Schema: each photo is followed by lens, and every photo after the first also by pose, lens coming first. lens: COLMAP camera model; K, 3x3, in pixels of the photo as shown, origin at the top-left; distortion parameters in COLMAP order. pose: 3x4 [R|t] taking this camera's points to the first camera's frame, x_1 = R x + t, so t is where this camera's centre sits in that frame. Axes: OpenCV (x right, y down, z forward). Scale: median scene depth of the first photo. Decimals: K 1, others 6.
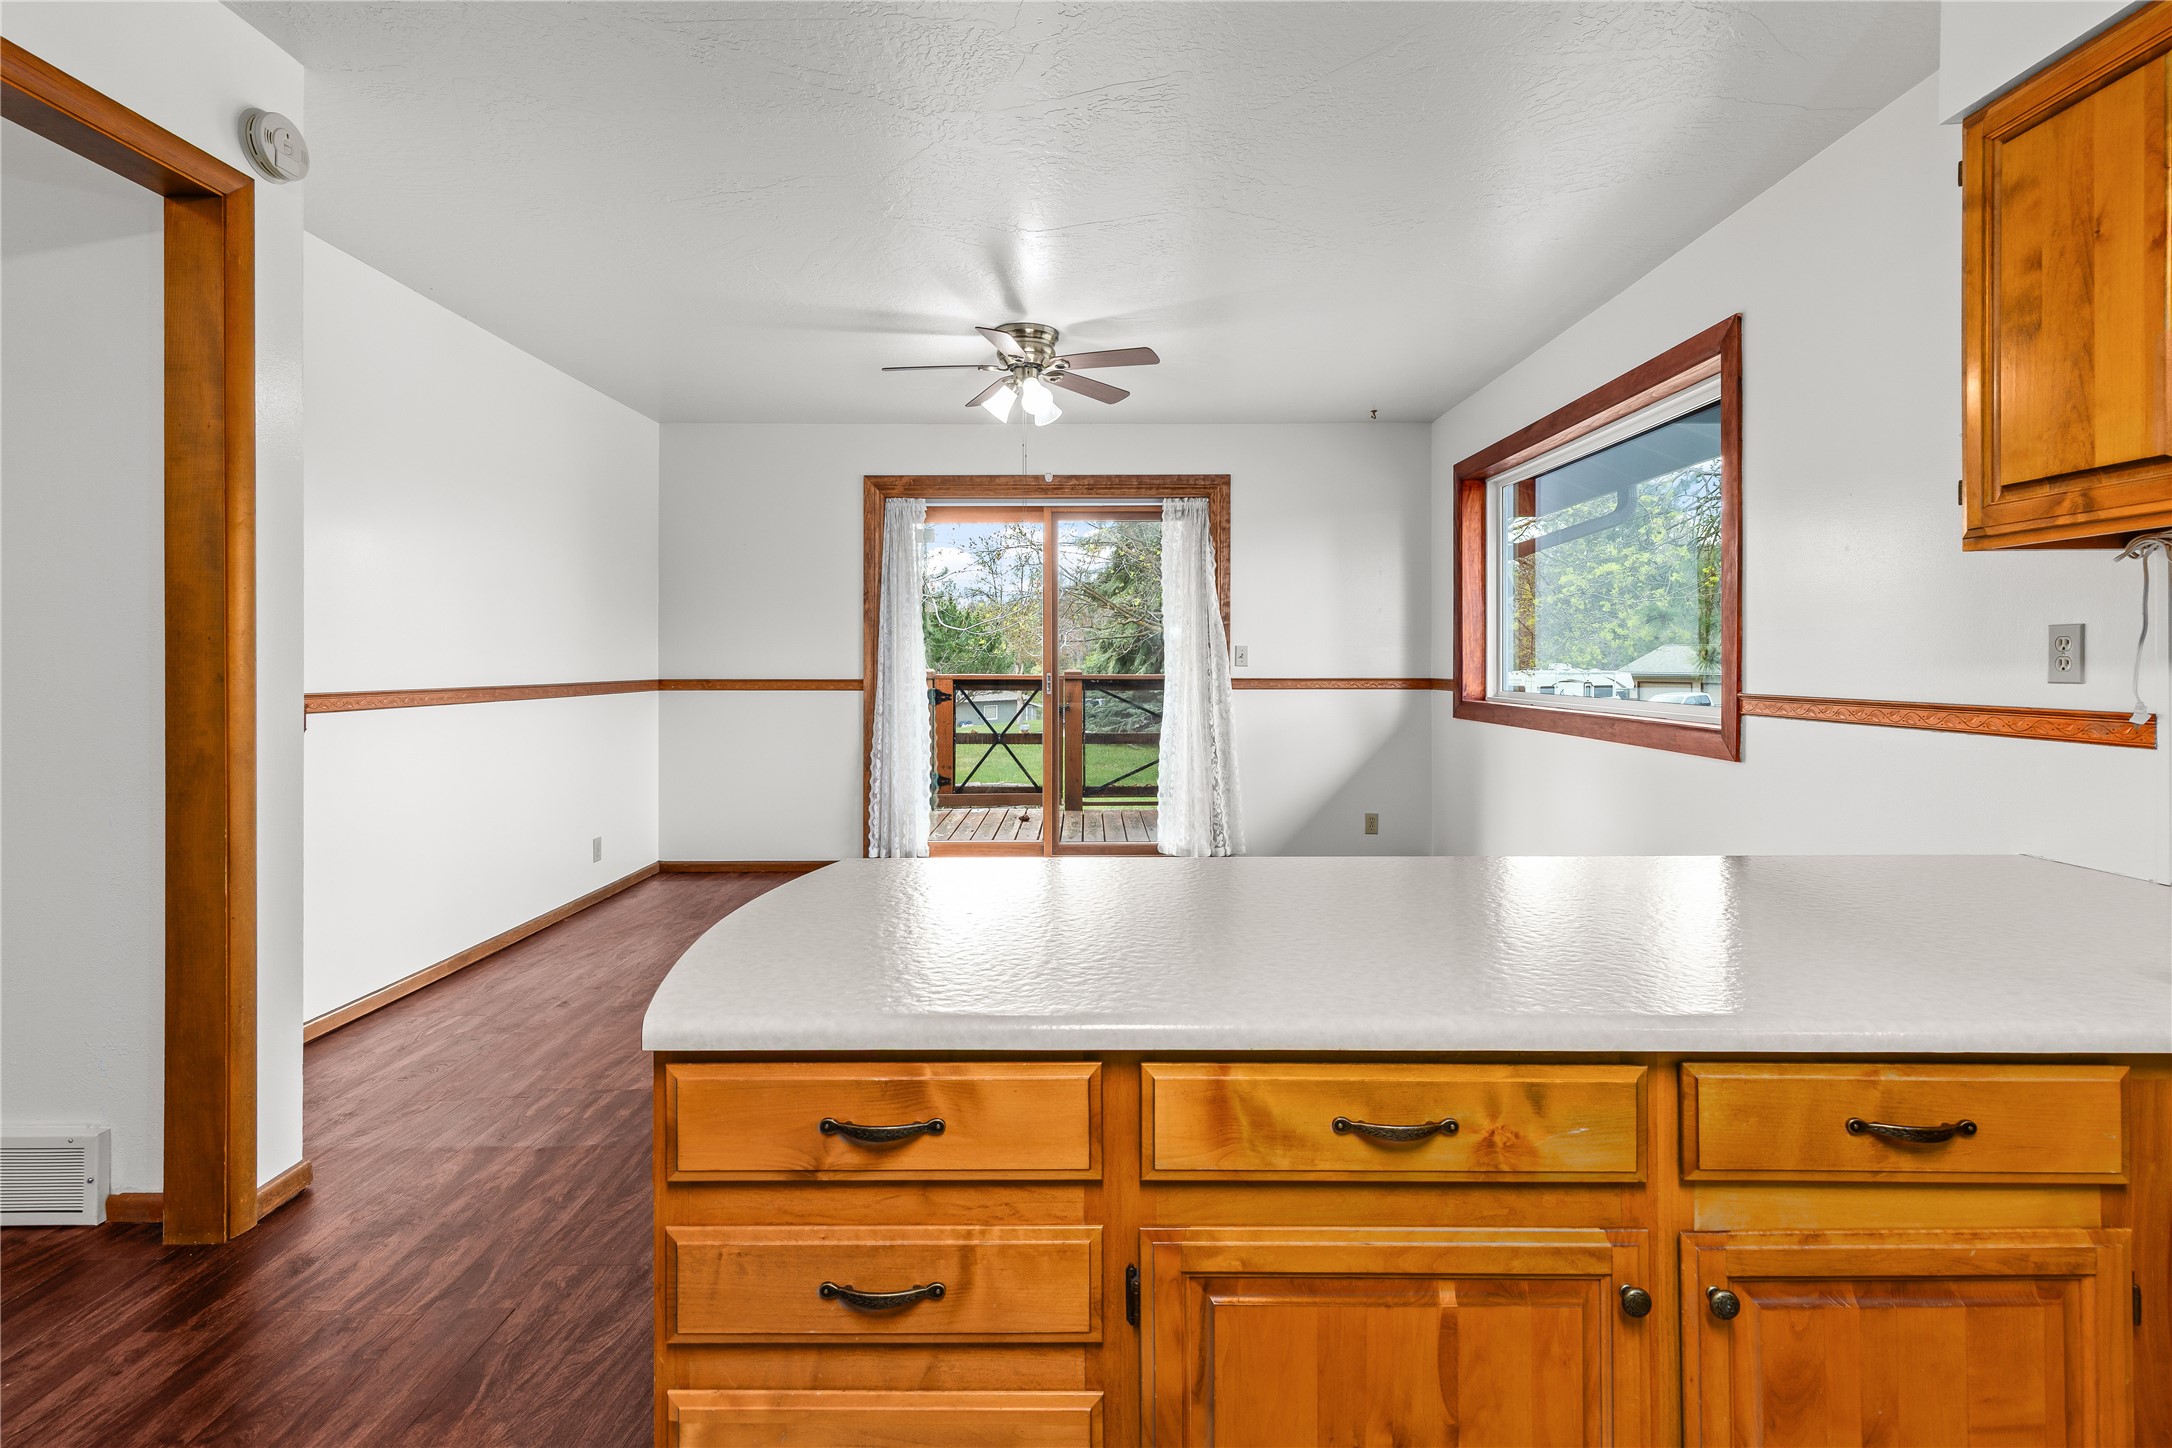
lens RADIAL K [[1019.6, 0, 1084.1], [0, 1019.6, 648.3], [0, 0, 1]] dist [0.001742, 0.000004]
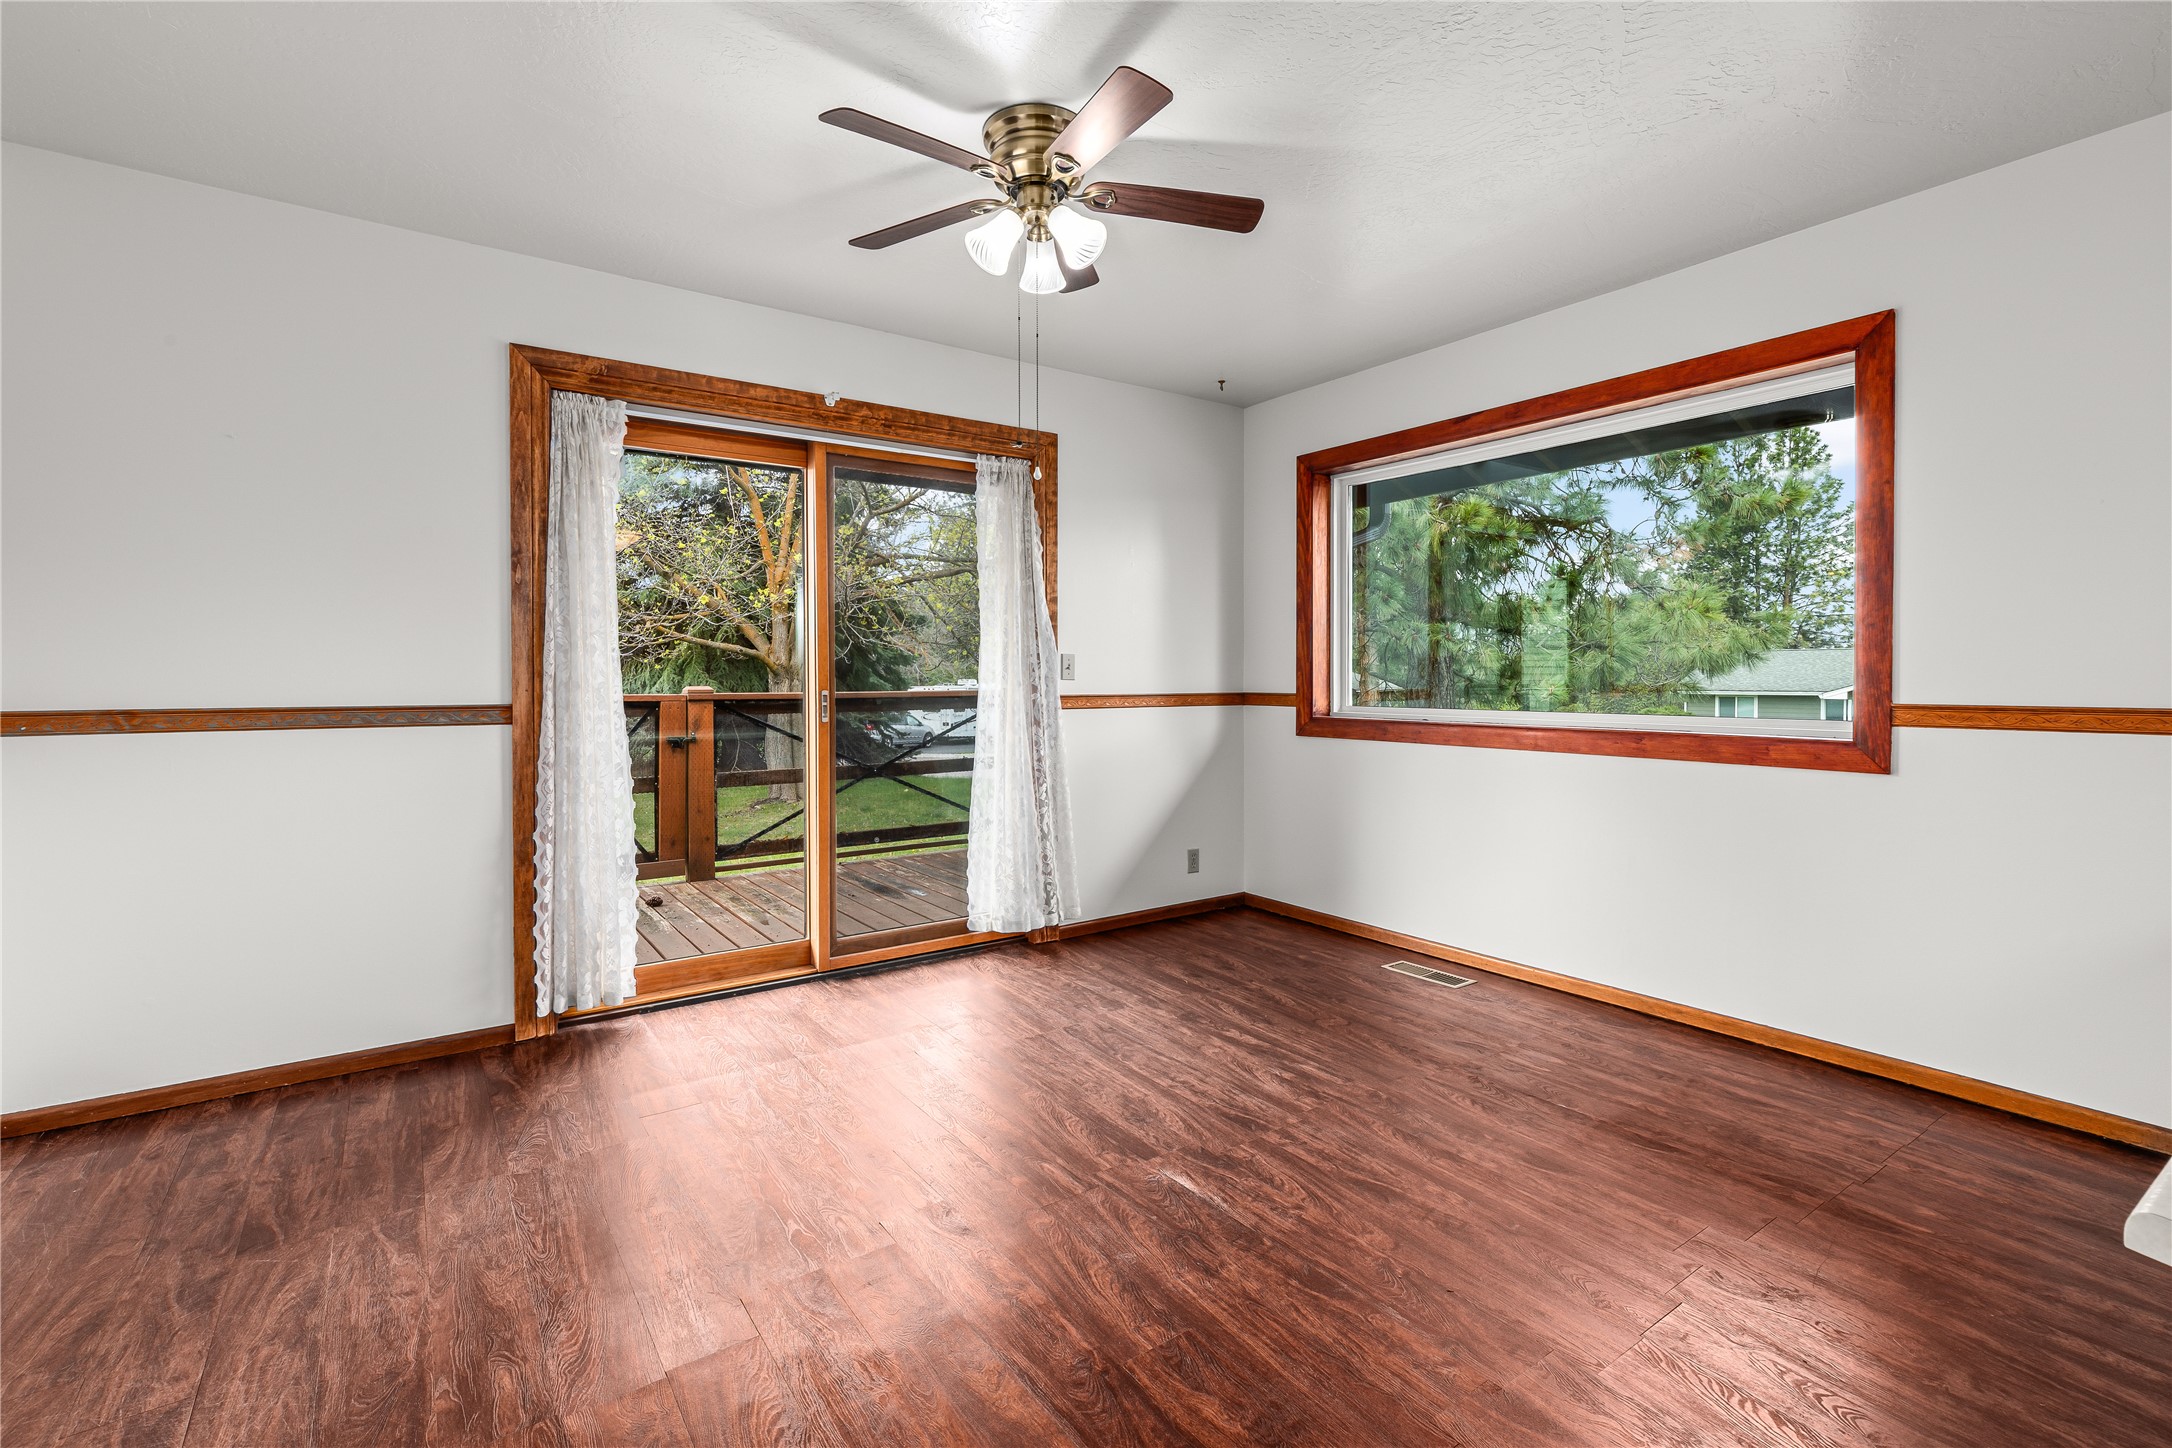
lens RADIAL K [[998.1, 0, 1093.1], [0, 998.1, 671.1], [0, 0, 1]] dist [0.001976, 0.000071]
pose [[0.810222, 0.003508, 0.586112, -0.281453], [-0.006498, 0.999974, 0.002997, 0.008431], [-0.586087, -0.006237, 0.810224, 0.364374]]
